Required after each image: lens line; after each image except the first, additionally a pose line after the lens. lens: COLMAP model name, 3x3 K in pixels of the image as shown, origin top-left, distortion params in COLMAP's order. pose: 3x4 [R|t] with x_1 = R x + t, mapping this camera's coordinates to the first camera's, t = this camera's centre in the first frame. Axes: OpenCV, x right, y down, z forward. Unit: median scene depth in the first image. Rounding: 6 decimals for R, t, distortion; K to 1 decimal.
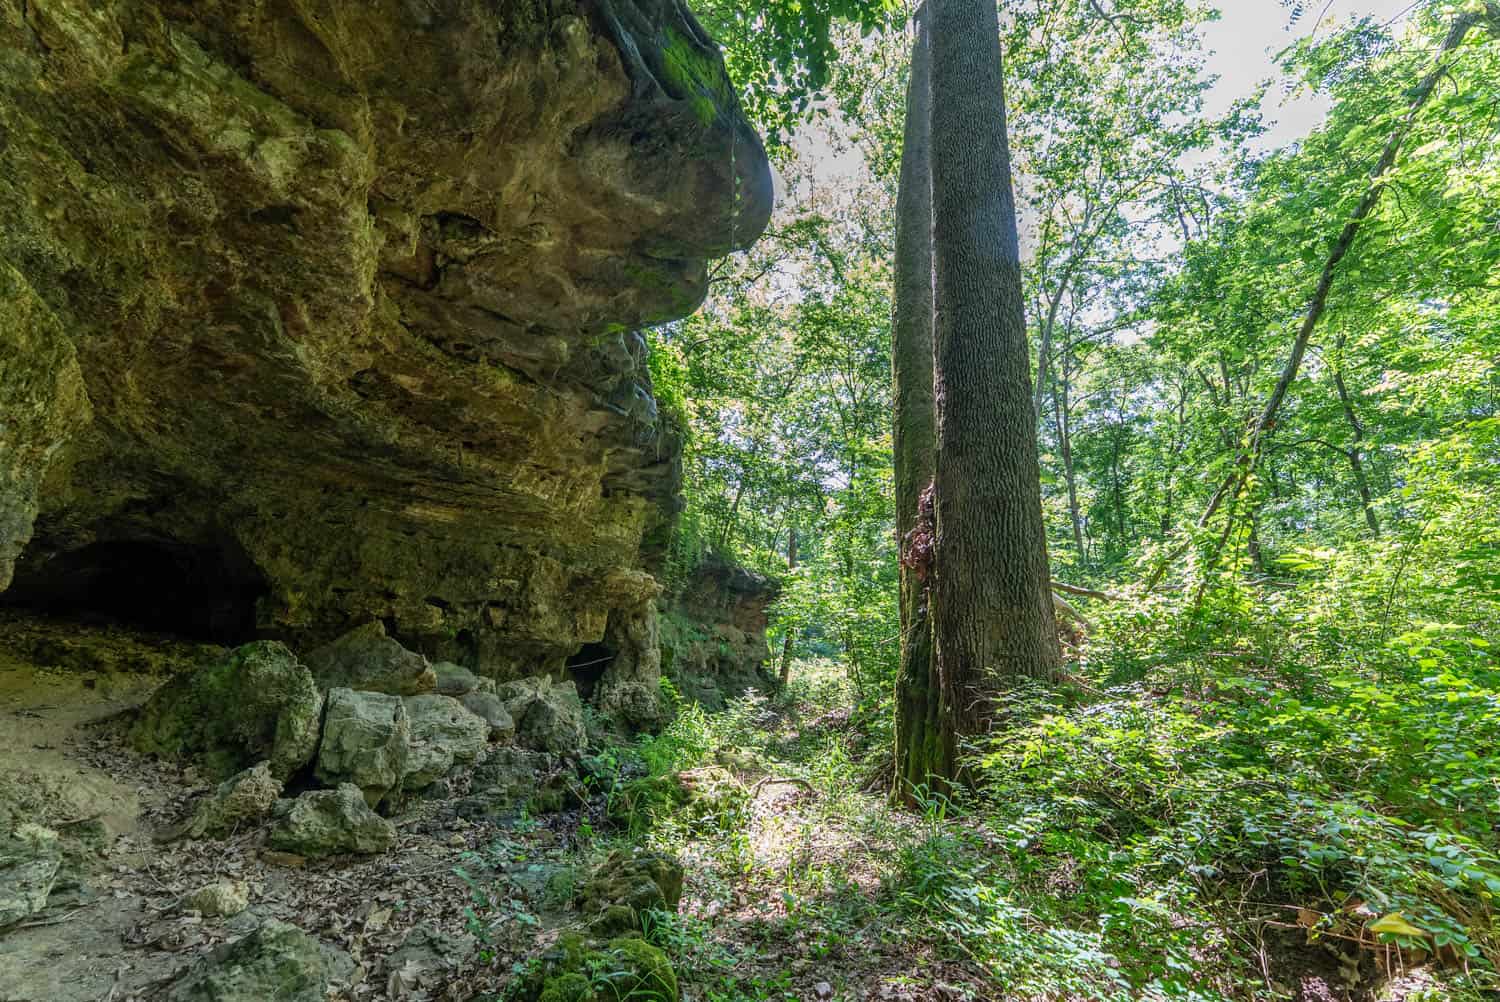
lens RADIAL K [[601.3, 0, 744.5], [0, 601.3, 504.5], [0, 0, 1]] dist [-0.001247, -0.000278]
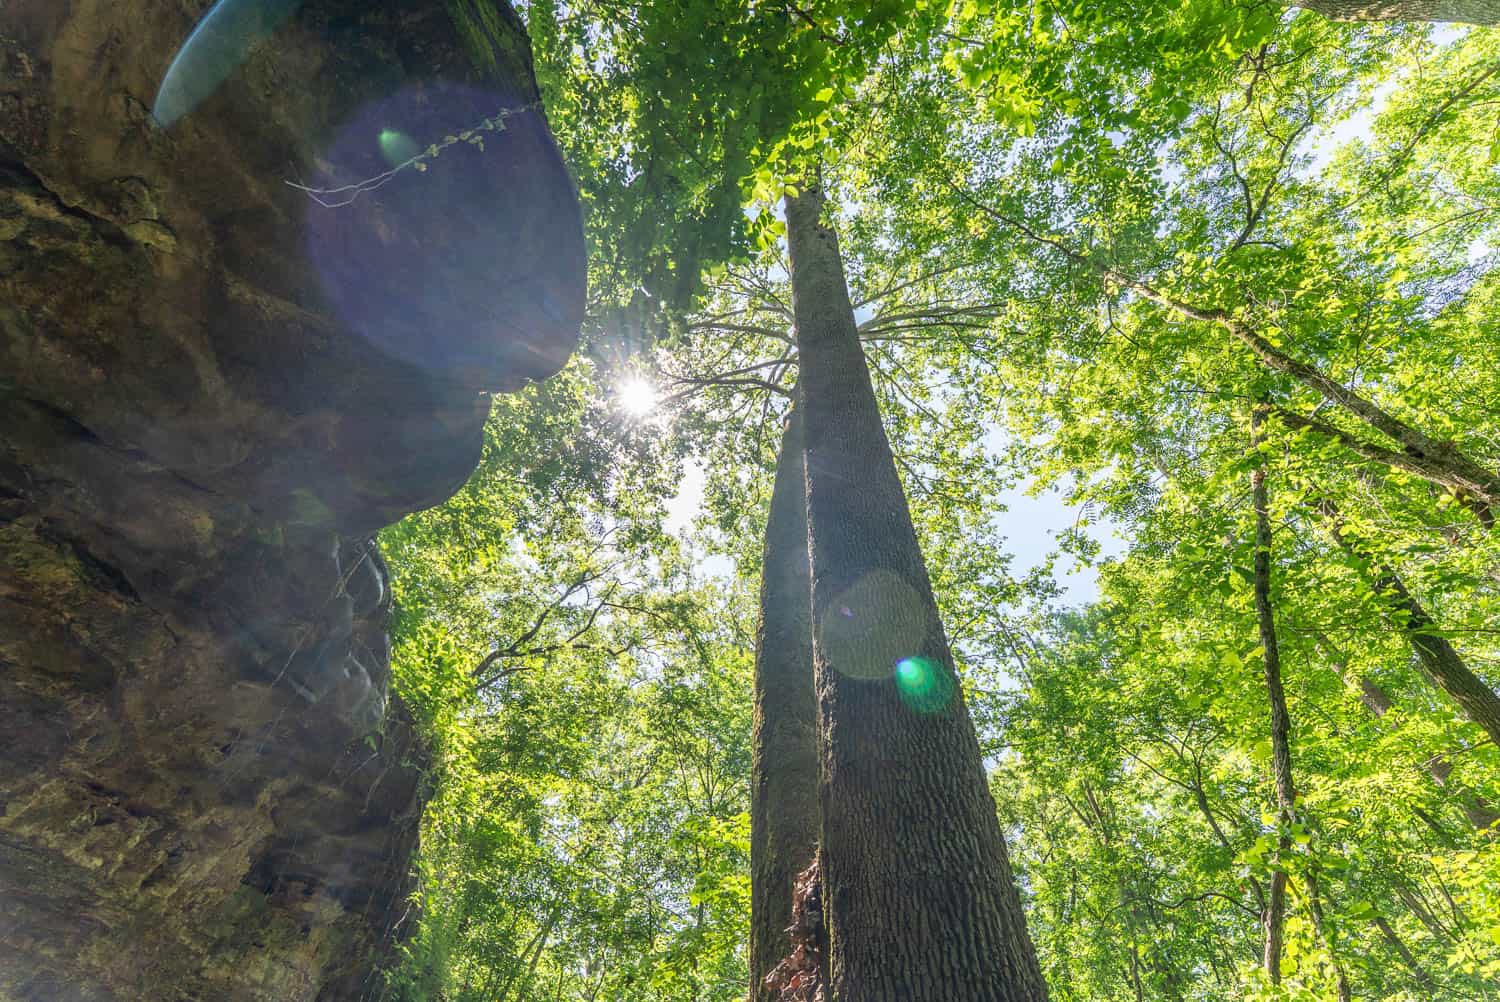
lens RADIAL K [[600.9, 0, 744.4], [0, 600.9, 503.9], [0, 0, 1]] dist [-0.001295, -0.000029]
pose [[0.972068, 0.177312, 0.153770, 0.083683], [-0.045486, 0.785078, -0.617725, 0.040396], [-0.230252, 0.593476, 0.771214, 0.313110]]
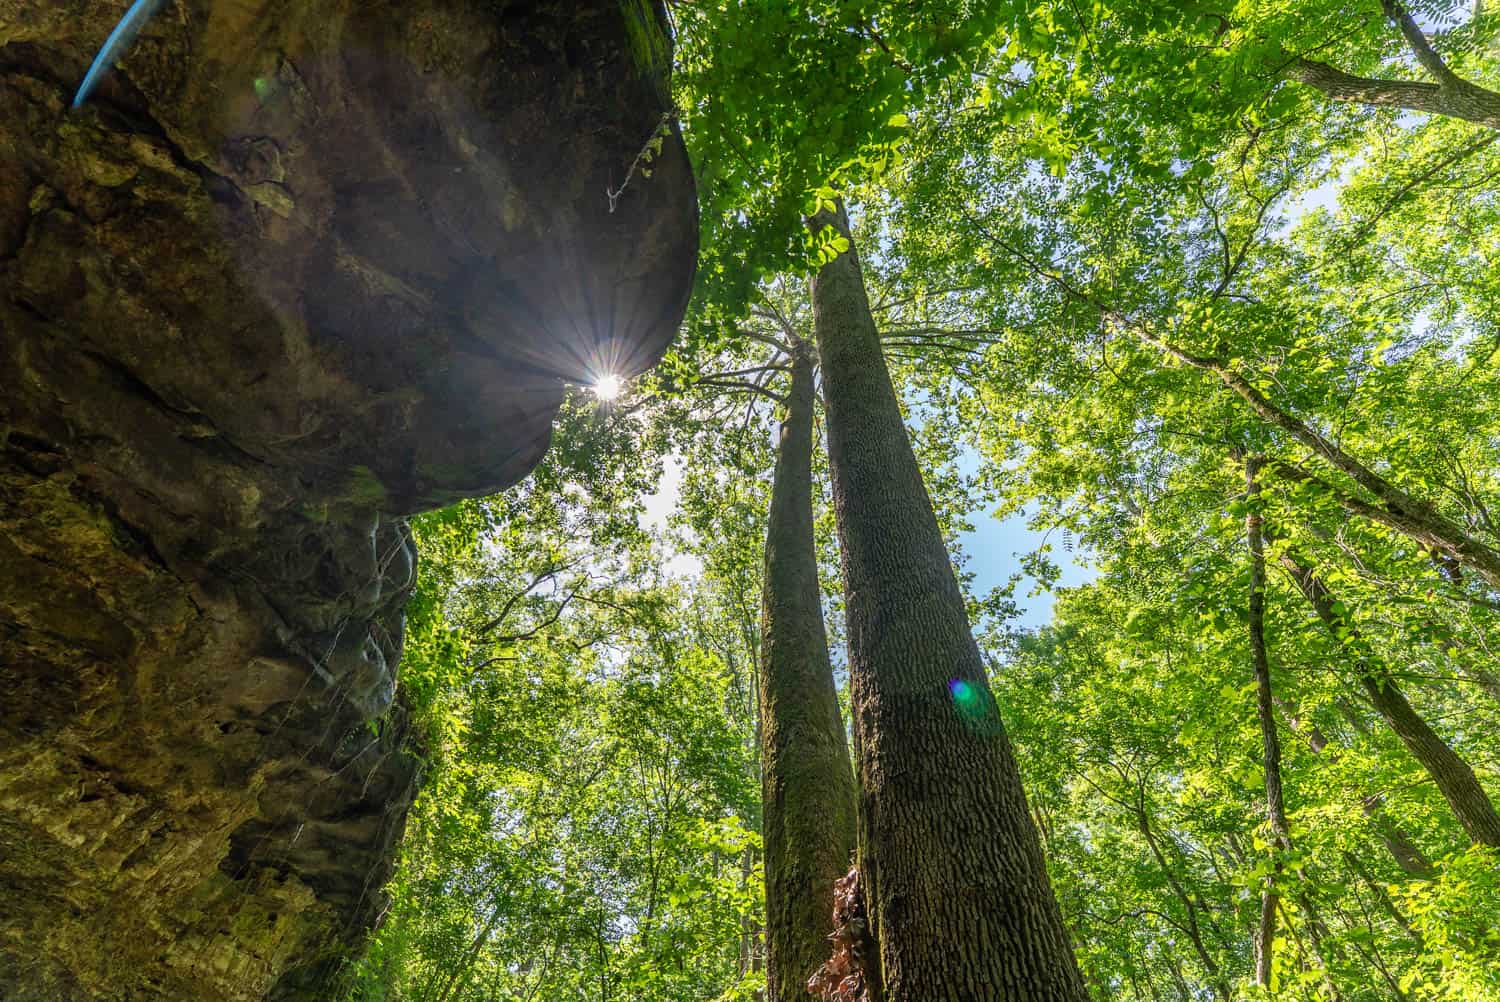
lens RADIAL K [[601.3, 0, 744.5], [0, 601.3, 504.5], [0, 0, 1]] dist [-0.001247, -0.000278]
pose [[0.944861, 0.249289, 0.212349, 0.010965], [-0.065918, 0.779965, -0.622341, 0.044320], [-0.320767, 0.574029, 0.753392, 0.325754]]
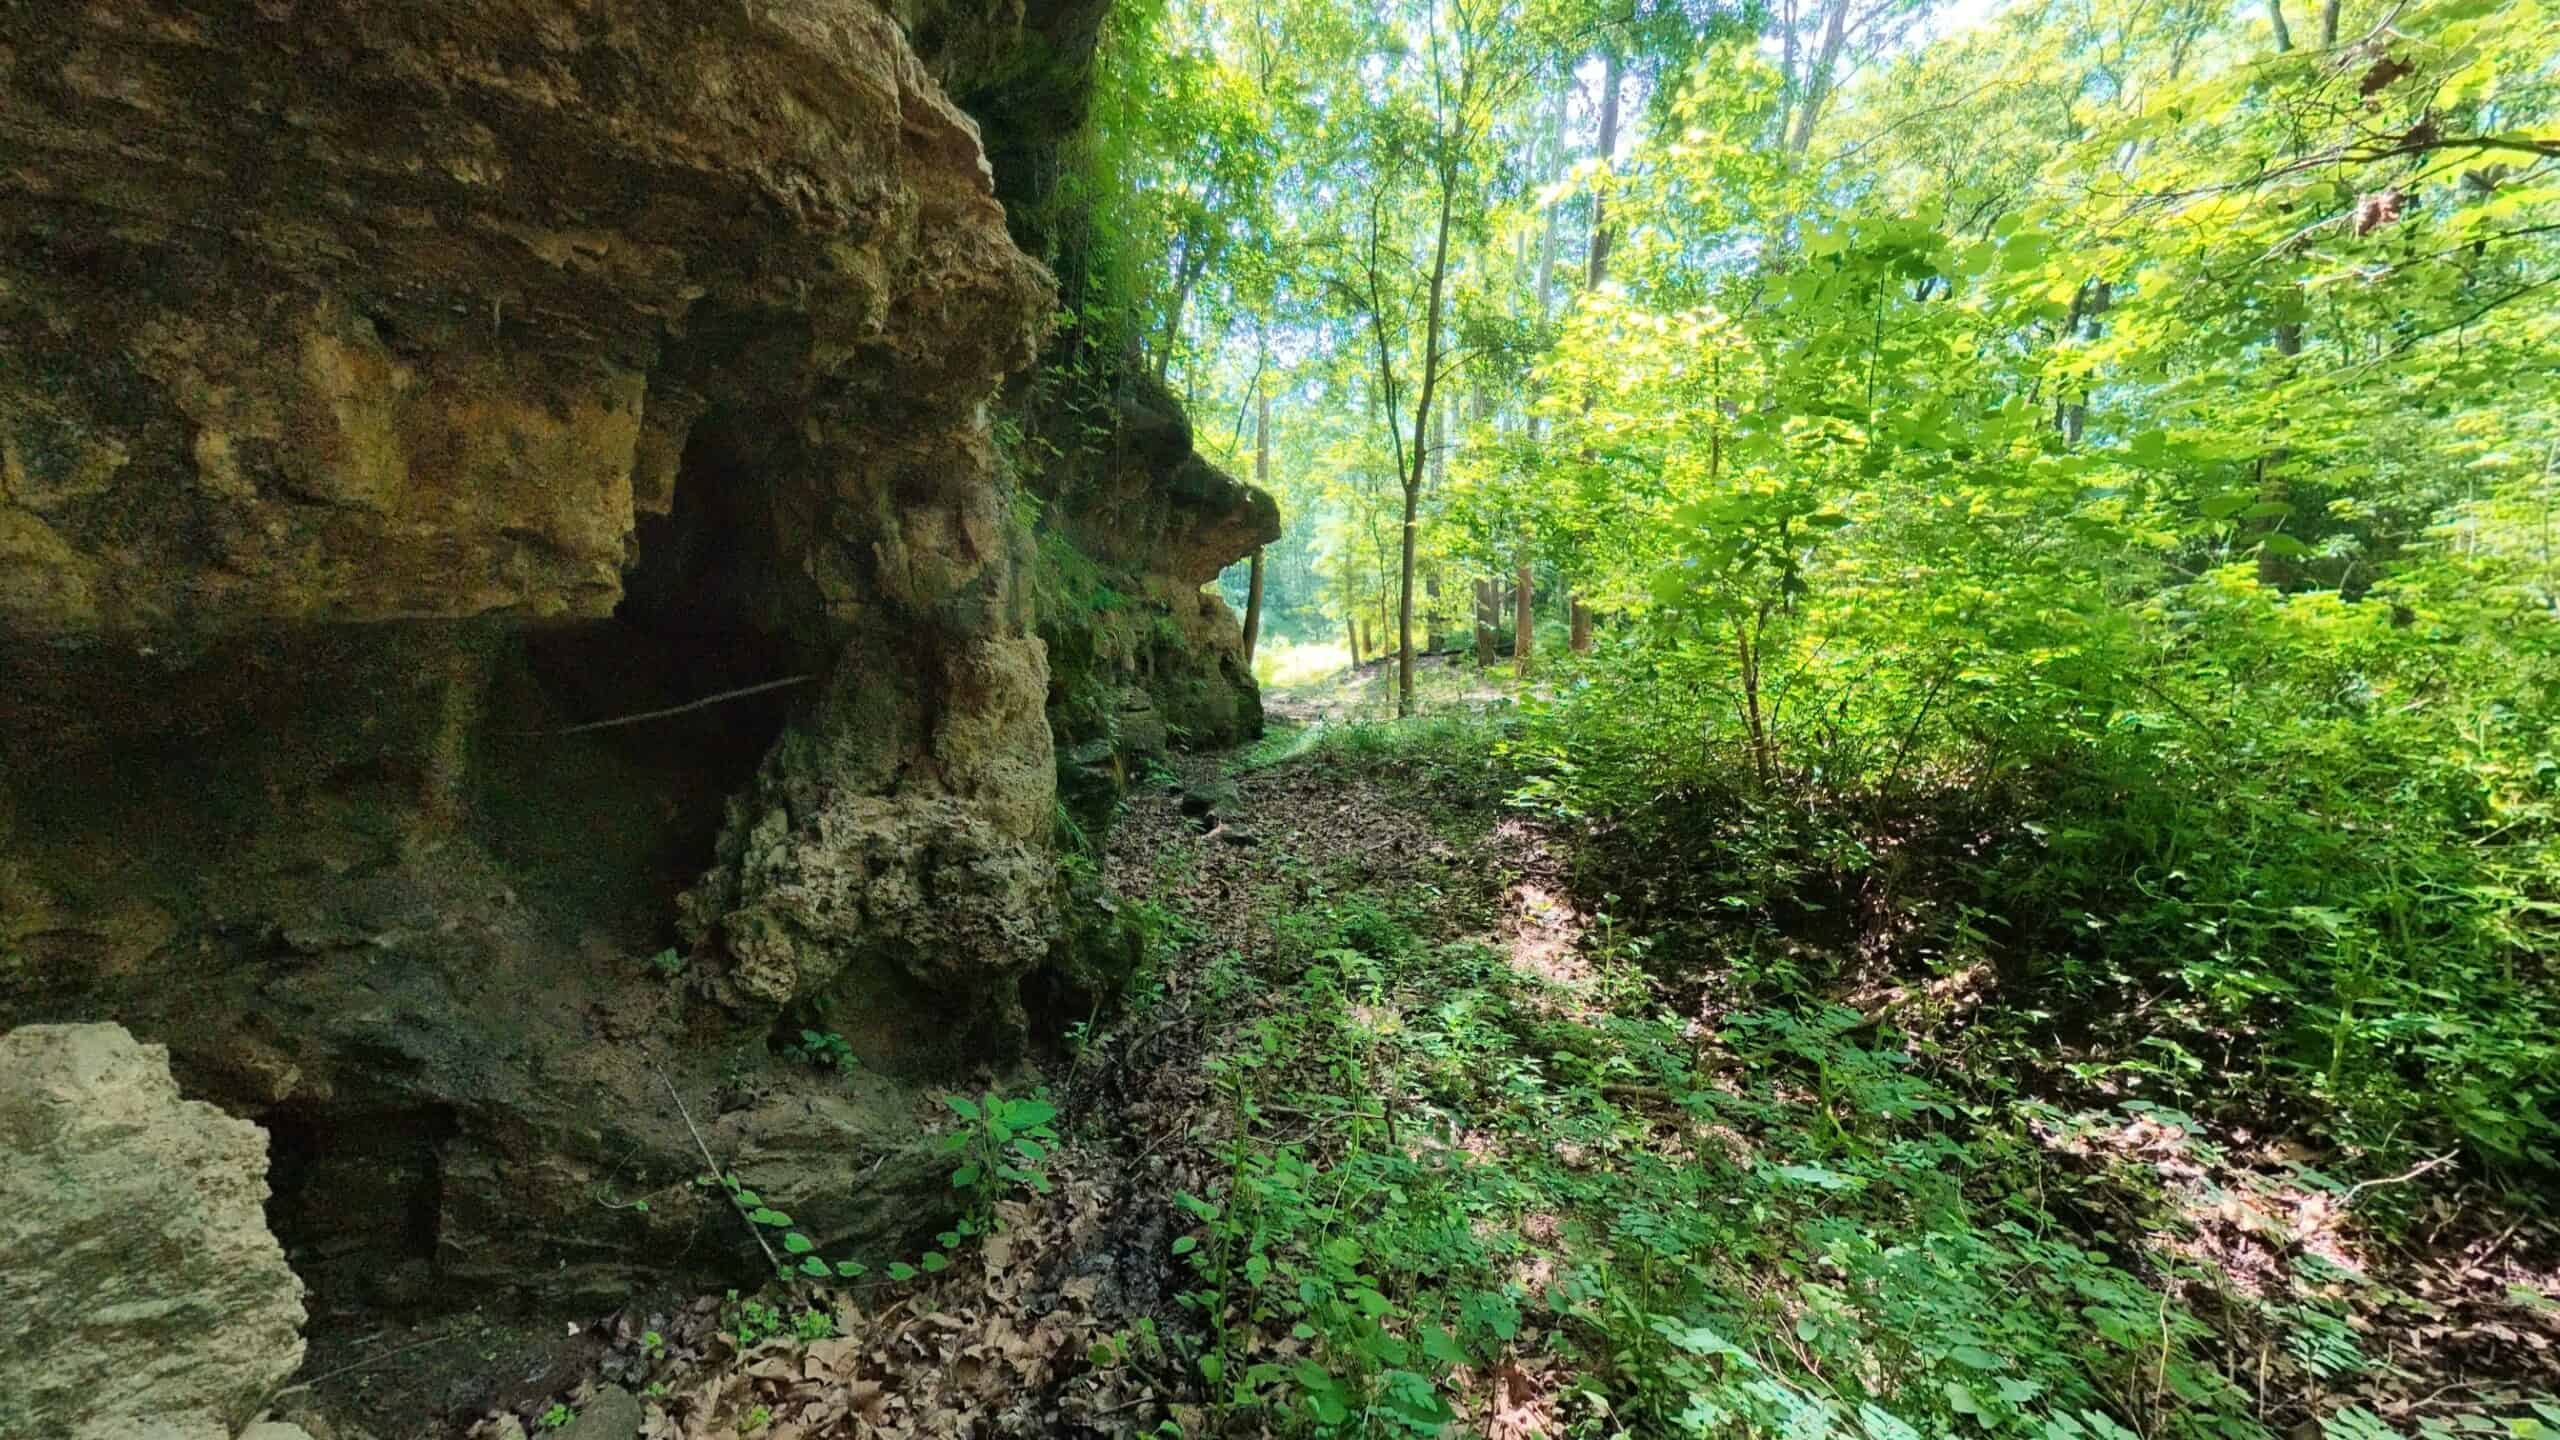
lens RADIAL K [[880.8, 0, 1332.0], [0, 880.8, 716.3], [0, 0, 1]] dist [0.000238, -0.000195]
pose [[0.978172, -0.005256, 0.207732, -0.155570], [-0.068235, 0.936122, 0.344993, 0.219332], [-0.196276, -0.351637, 0.915329, 0.999734]]
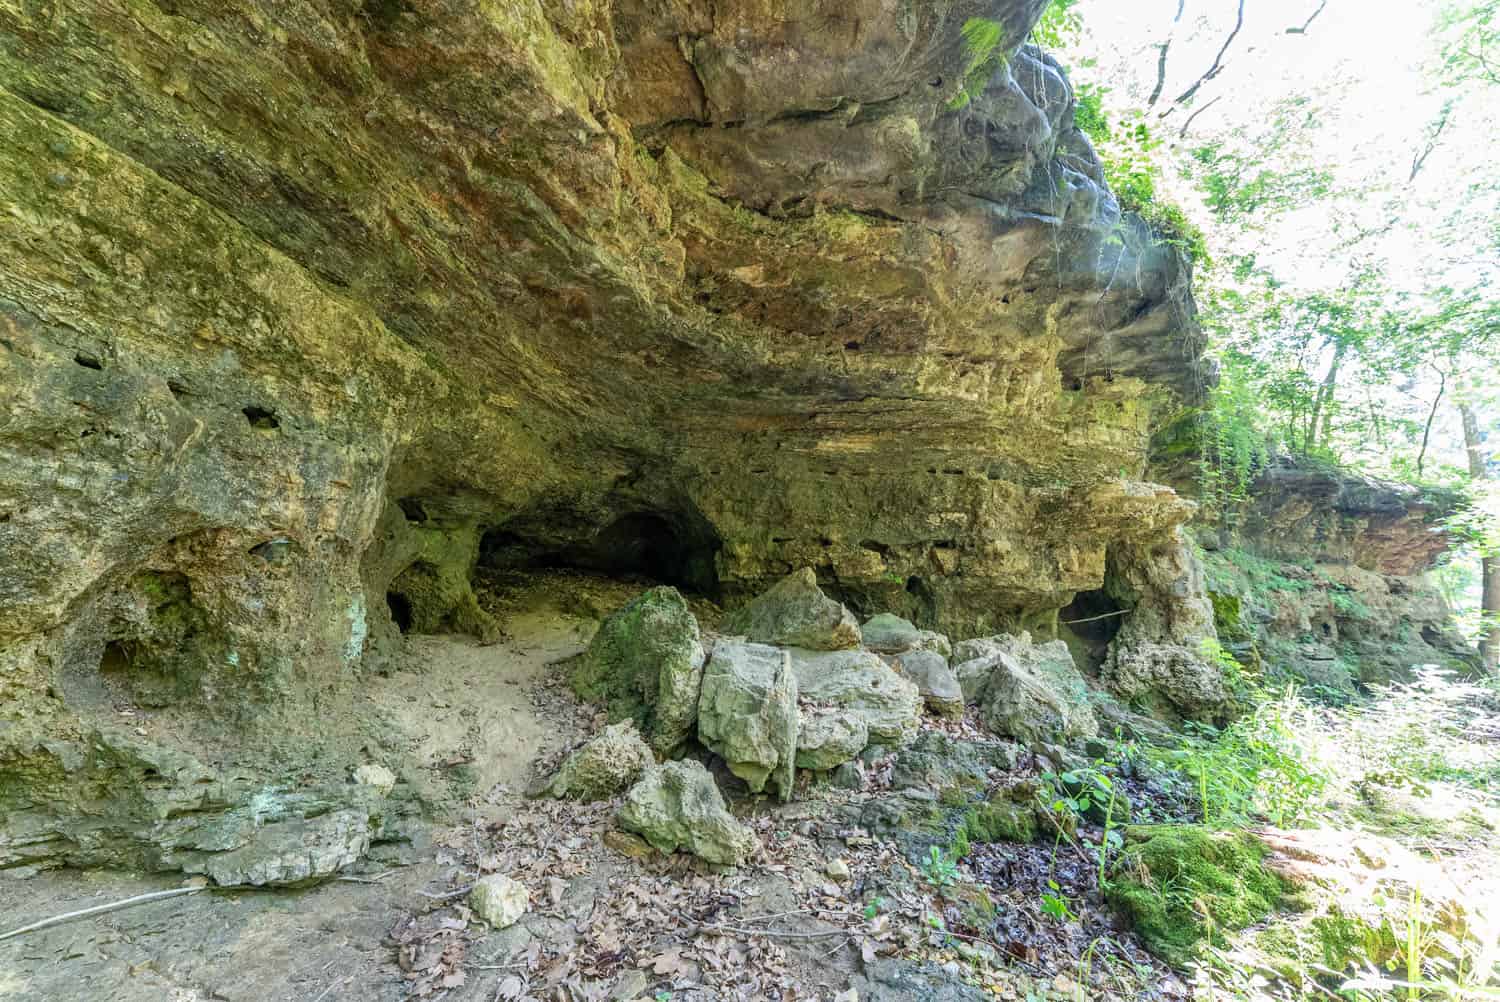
lens RADIAL K [[599.3, 0, 746.2], [0, 599.3, 505.1], [0, 0, 1]] dist [0.000072, -0.000397]
pose [[0.689412, -0.126928, -0.713162, -0.012039], [0.174107, 0.984702, -0.006948, 0.081258], [0.703134, -0.119376, 0.700965, 0.279612]]
